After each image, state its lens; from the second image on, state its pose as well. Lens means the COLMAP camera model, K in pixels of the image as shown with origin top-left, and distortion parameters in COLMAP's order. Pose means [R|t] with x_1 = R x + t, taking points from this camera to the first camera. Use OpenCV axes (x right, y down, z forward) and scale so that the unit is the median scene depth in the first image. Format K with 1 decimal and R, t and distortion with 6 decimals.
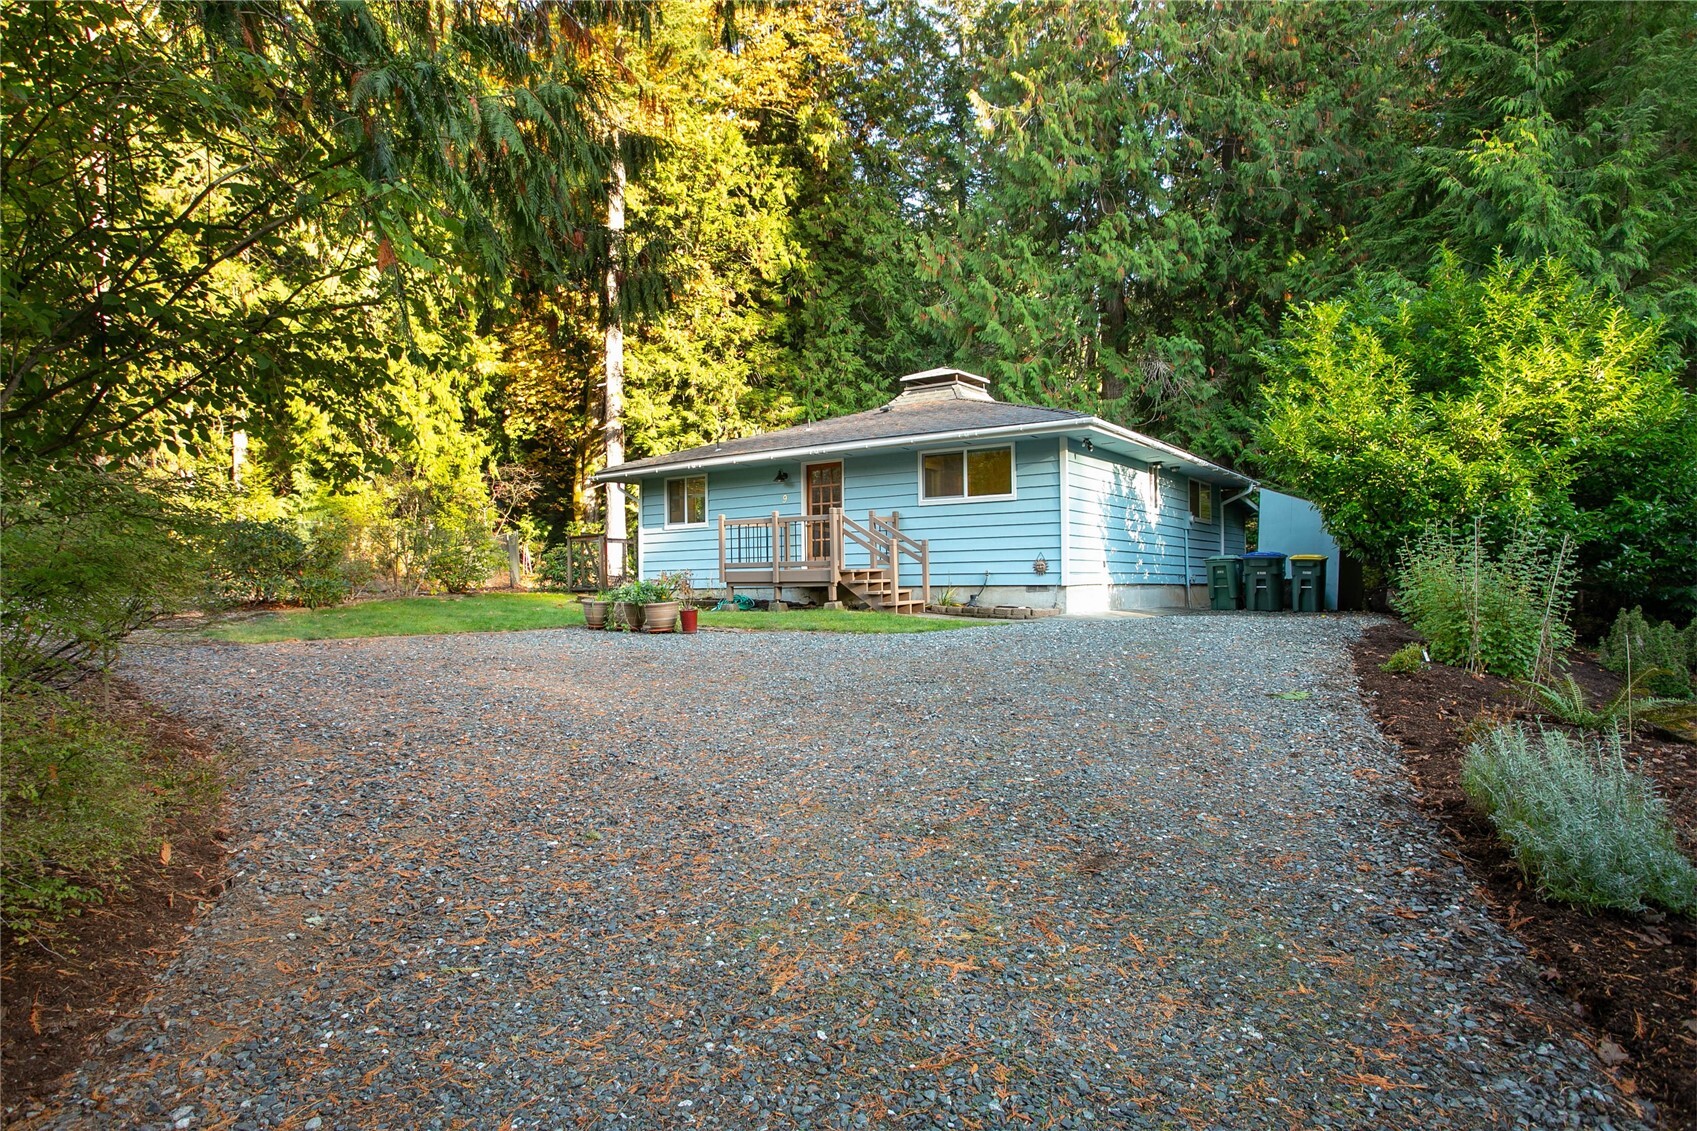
lens RADIAL K [[974.4, 0, 835.2], [0, 974.4, 567.3], [0, 0, 1]] dist [-0.038860, 0.003847]
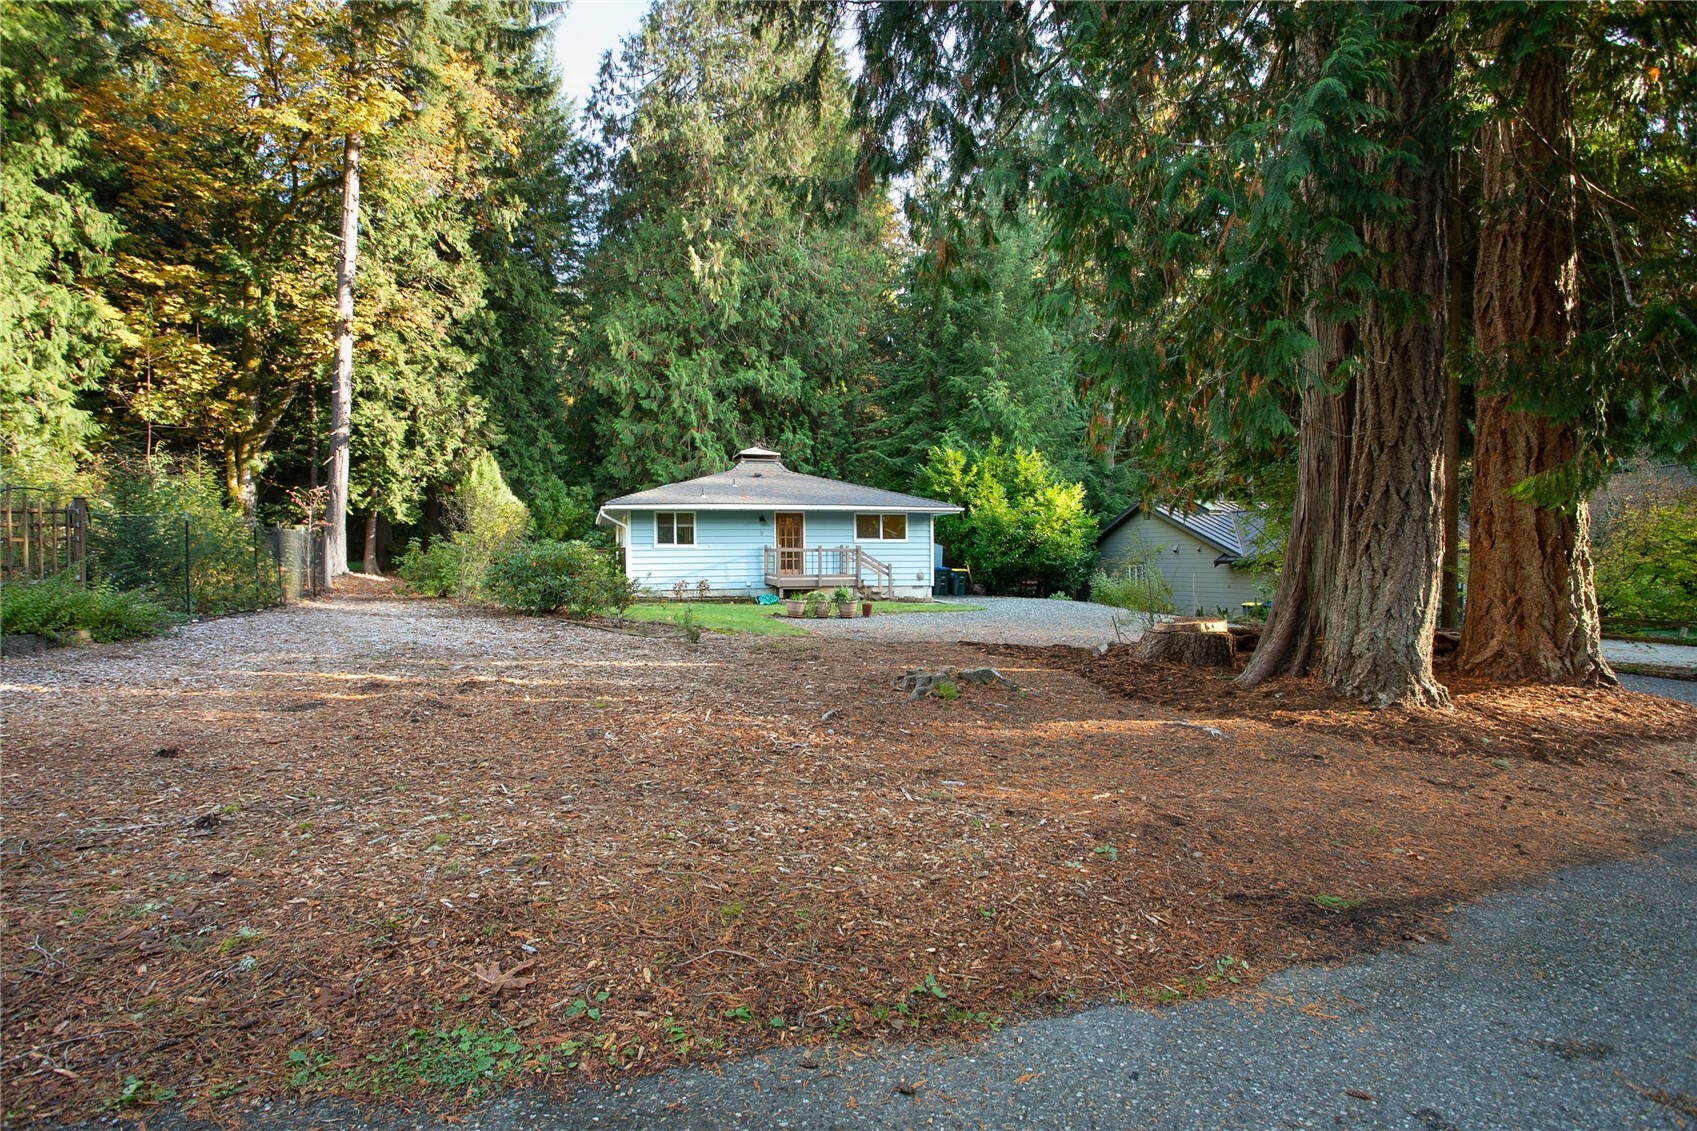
lens RADIAL K [[821.3, 0, 838.3], [0, 821.3, 563.8], [0, 0, 1]] dist [-0.062090, 0.022548]
pose [[0.609580, 0.004505, 0.792712, -0.588631], [-0.014892, 0.999872, 0.005769, -0.016442], [-0.792585, -0.015322, 0.609569, 0.047722]]
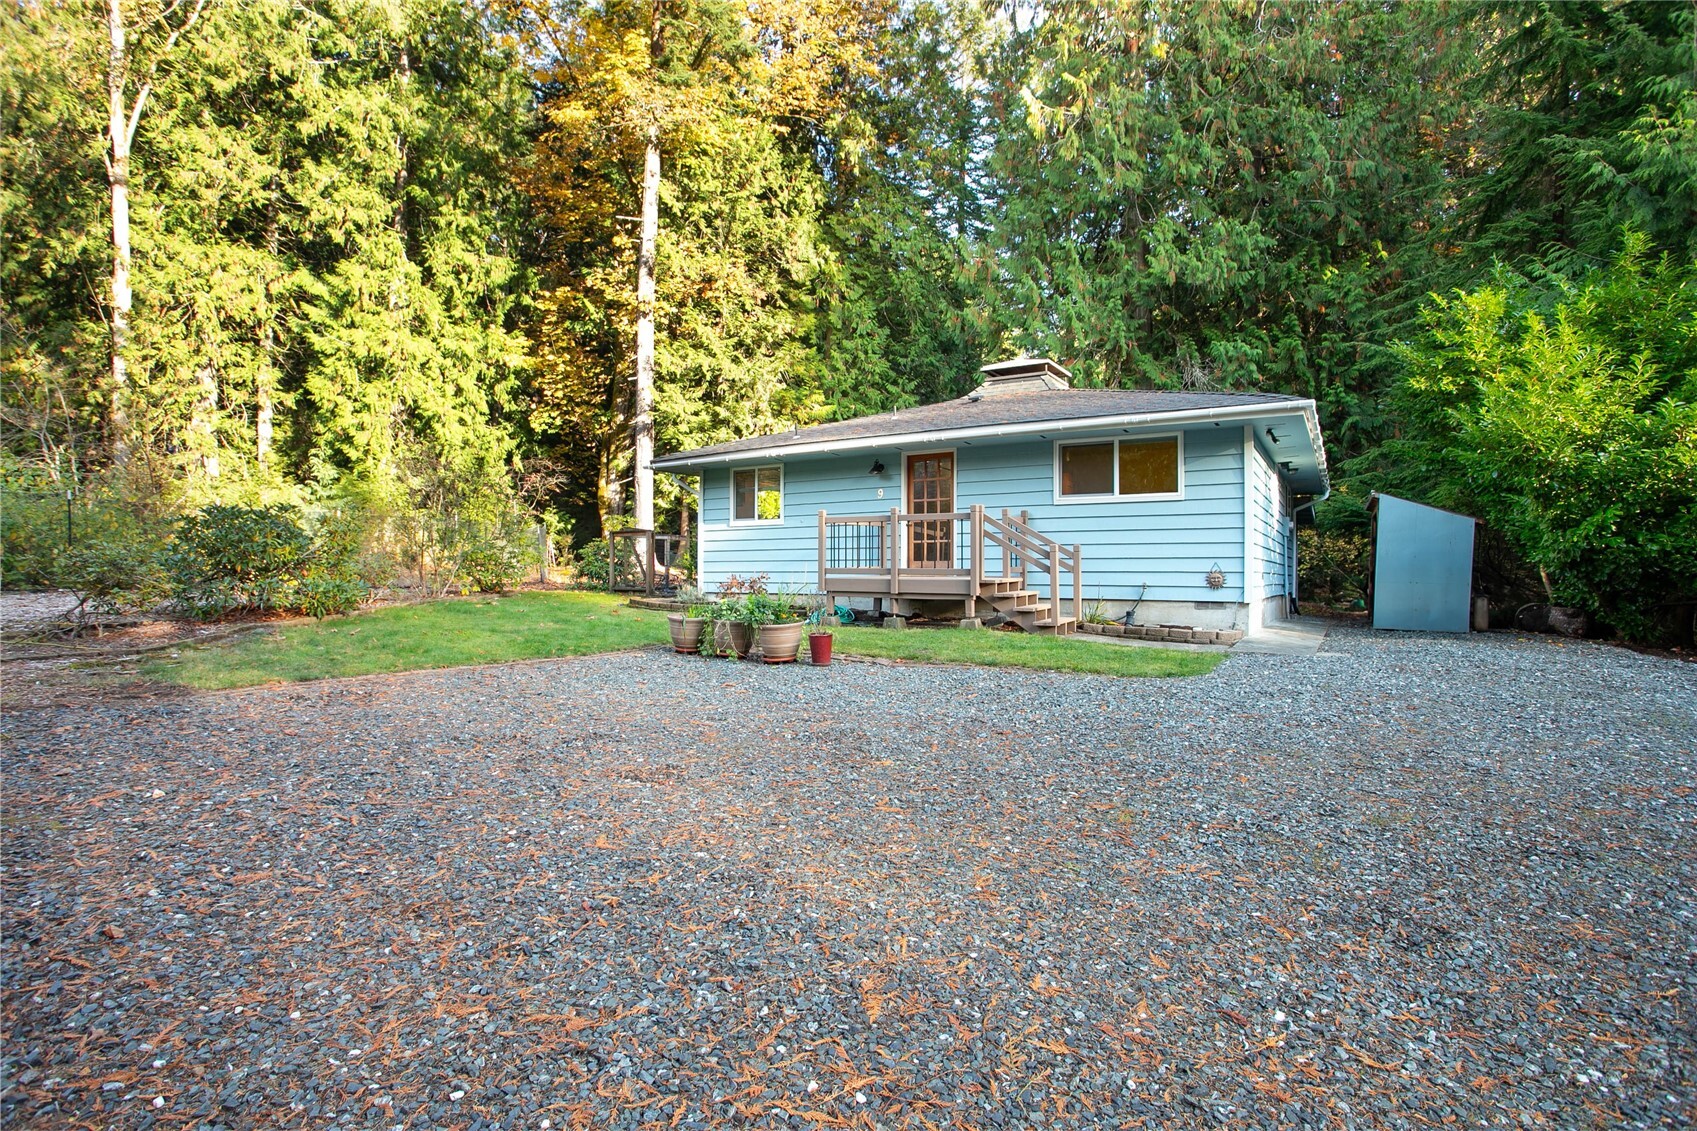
lens RADIAL K [[821.3, 0, 837.5], [0, 821.3, 565.9], [0, 0, 1]] dist [-0.062090, 0.022548]
pose [[0.998425, 0.015450, 0.053932, -0.072761], [-0.015929, 0.999837, 0.008475, -0.006388], [-0.053792, -0.009320, 0.998509, 0.151822]]
